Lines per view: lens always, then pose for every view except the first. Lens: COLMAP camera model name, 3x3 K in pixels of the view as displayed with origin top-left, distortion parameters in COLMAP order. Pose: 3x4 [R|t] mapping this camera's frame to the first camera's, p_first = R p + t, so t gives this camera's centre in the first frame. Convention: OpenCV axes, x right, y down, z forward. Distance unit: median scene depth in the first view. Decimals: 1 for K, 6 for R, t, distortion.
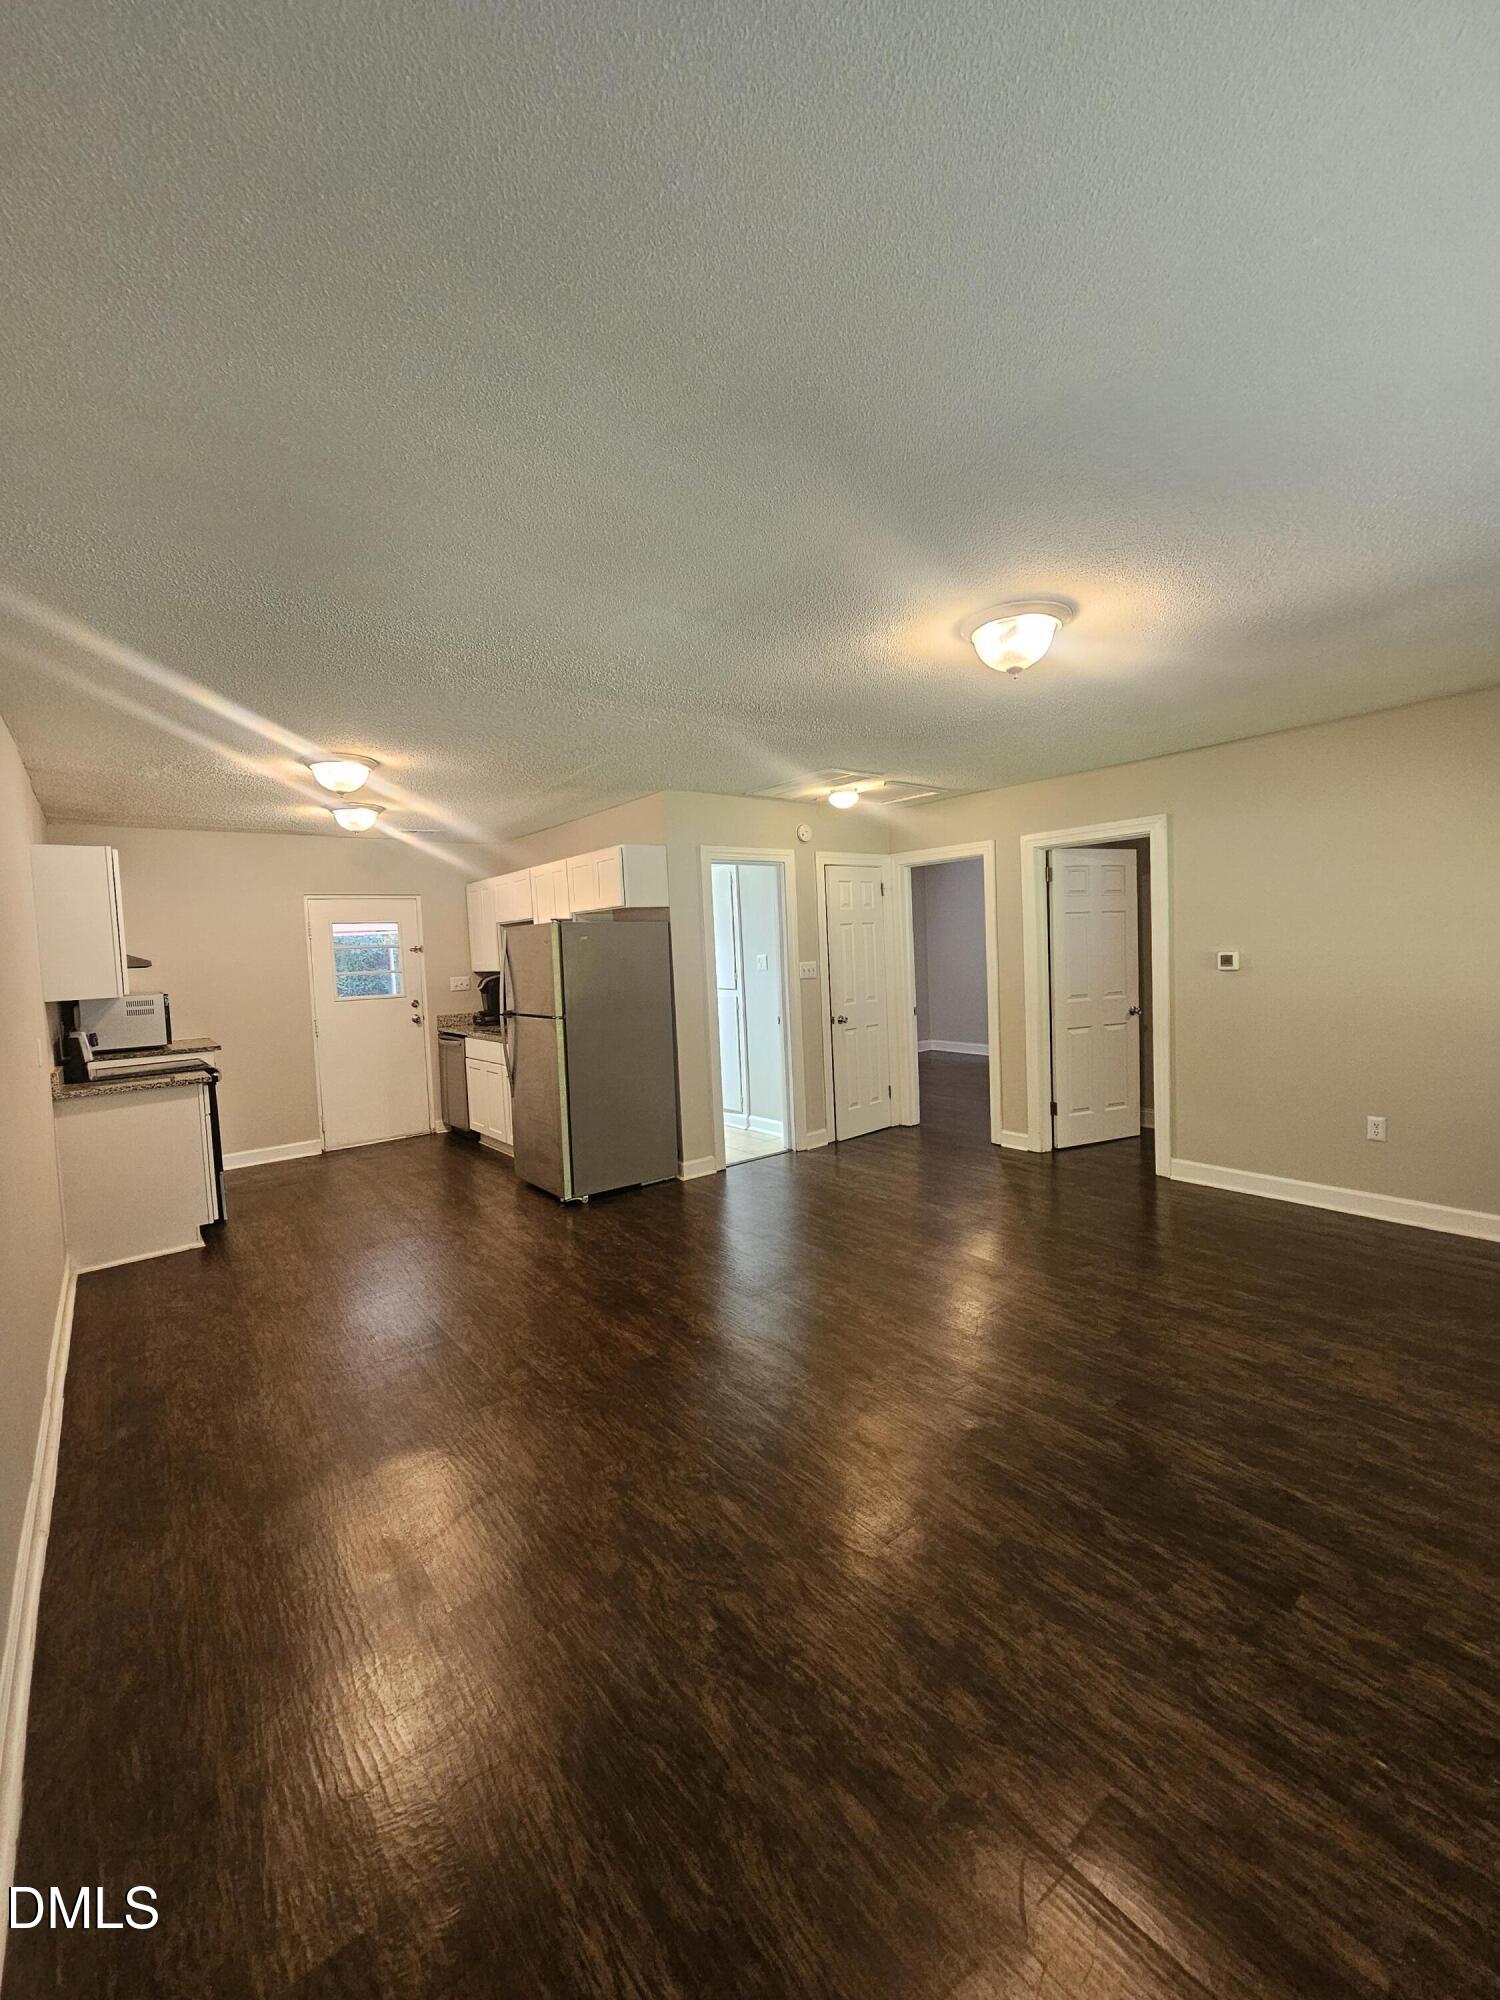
lens RADIAL K [[824.6, 0, 761.6], [0, 824.6, 986.2], [0, 0, 1]] dist [-0.000919, -0.002490]
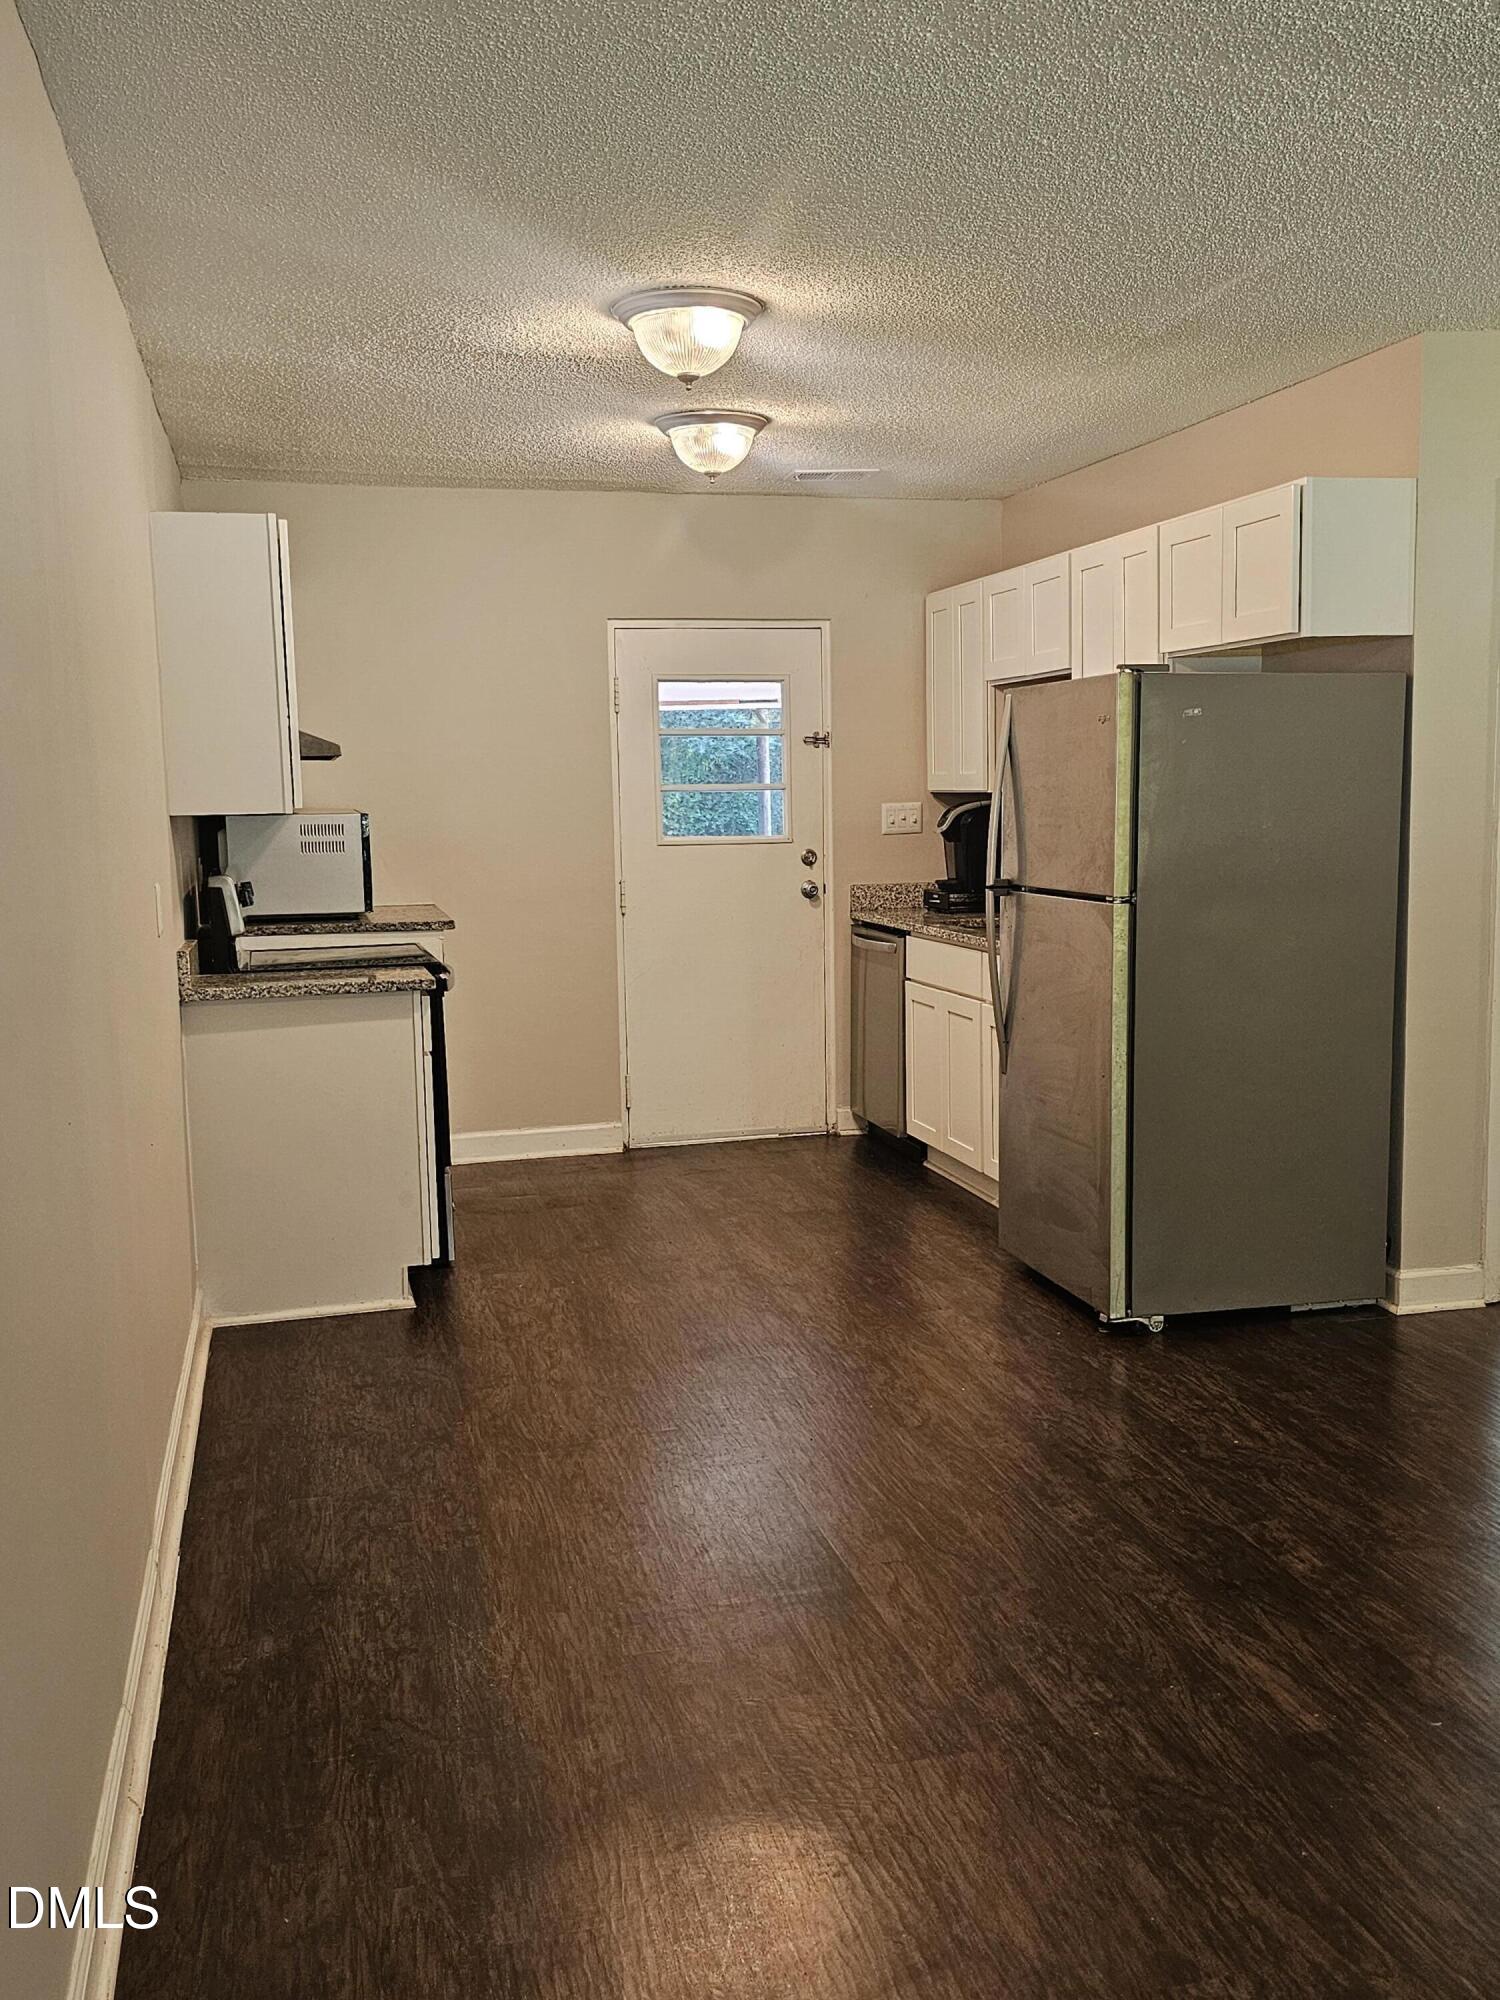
lens RADIAL K [[1823.9, 0, 750.0], [0, 1823.9, 1000.0], [0, 0, 1]] dist [0.004206, -0.015113]
pose [[0.909798, 0.074627, -0.408288, -0.040609], [-0.039660, 0.994833, 0.093460, 0.012064], [0.413153, -0.068837, 0.908056, 0.074995]]
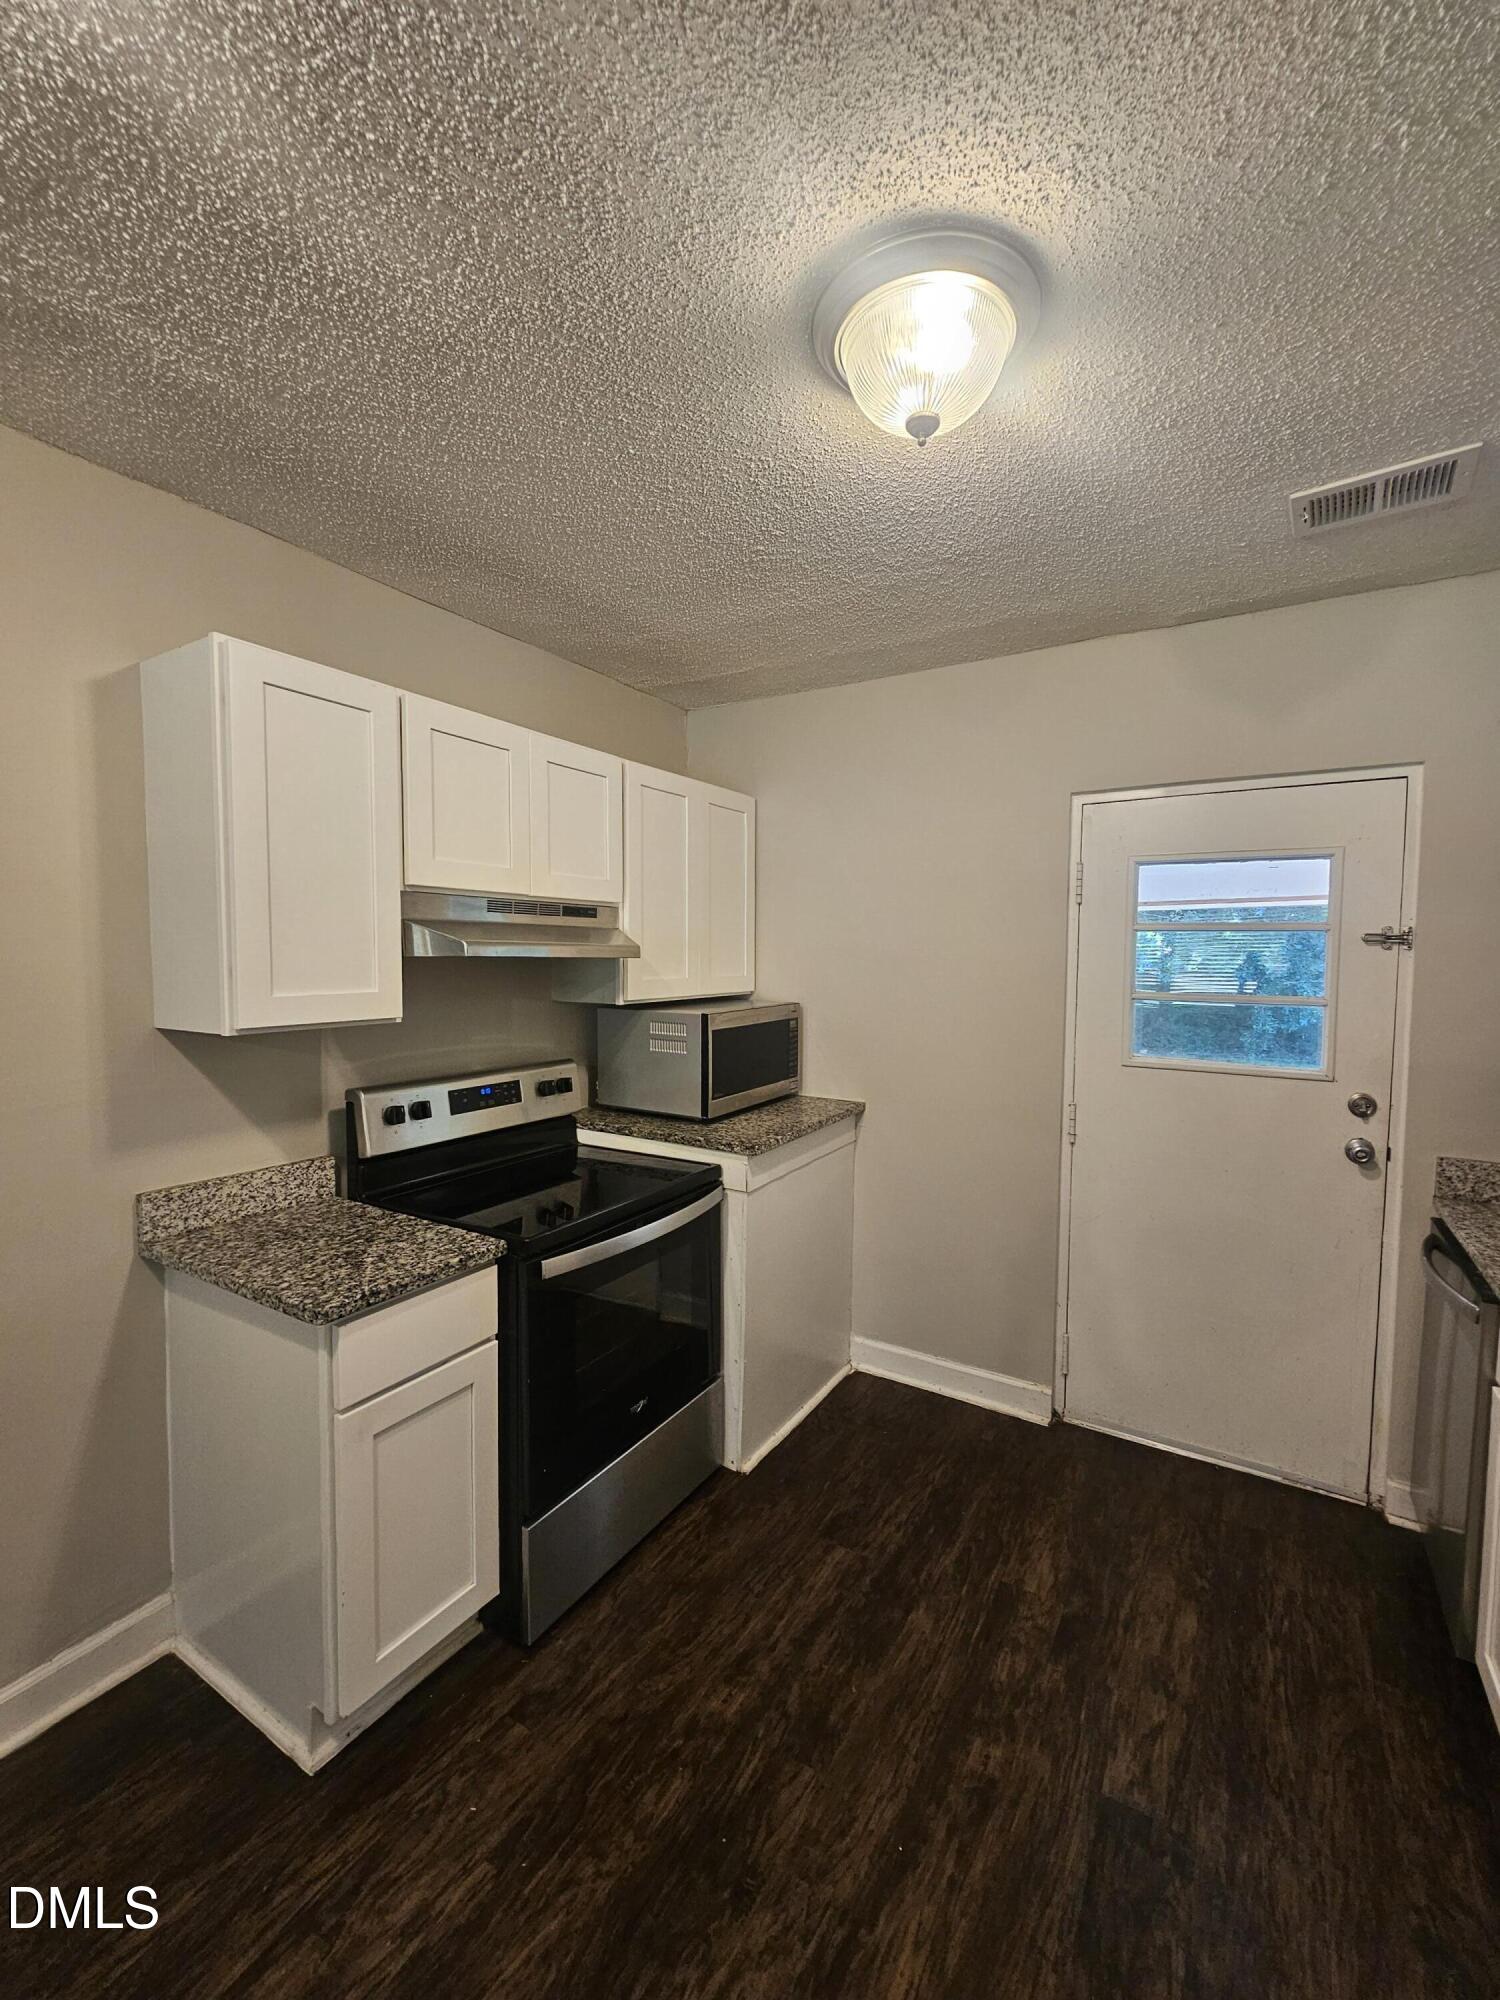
lens RADIAL K [[824.6, 0, 761.6], [0, 824.6, 986.2], [0, 0, 1]] dist [-0.000919, -0.002490]
pose [[0.346346, 0.088618, -0.933912, -0.382824], [-0.068686, 0.995252, 0.068966, -0.060517], [0.935589, 0.040260, 0.350788, 1.252622]]
